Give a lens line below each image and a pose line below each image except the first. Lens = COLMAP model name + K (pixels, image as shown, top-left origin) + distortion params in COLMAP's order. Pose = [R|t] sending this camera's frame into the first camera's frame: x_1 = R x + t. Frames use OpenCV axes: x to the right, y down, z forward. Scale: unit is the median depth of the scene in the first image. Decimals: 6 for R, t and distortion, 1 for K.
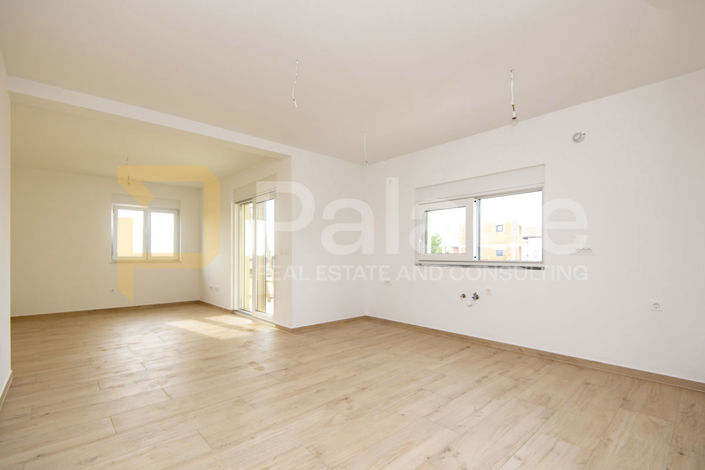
lens RADIAL K [[323.2, 0, 351.8], [0, 323.2, 249.9], [0, 0, 1]] dist [-0.000864, -0.000429]
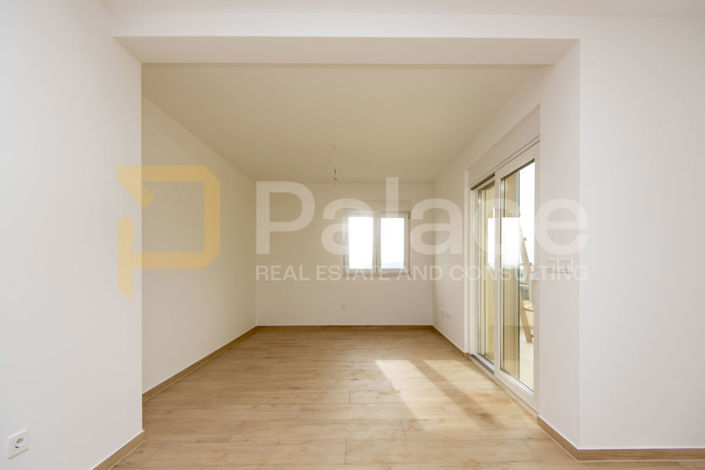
lens RADIAL K [[323.4, 0, 382.9], [0, 323.4, 263.7], [0, 0, 1]] dist [0.000729, -0.000160]
pose [[0.779812, 0.009764, -0.625937, -0.145513], [-0.005549, 0.999947, 0.008684, -0.001972], [0.625989, -0.003299, 0.779825, 0.602507]]
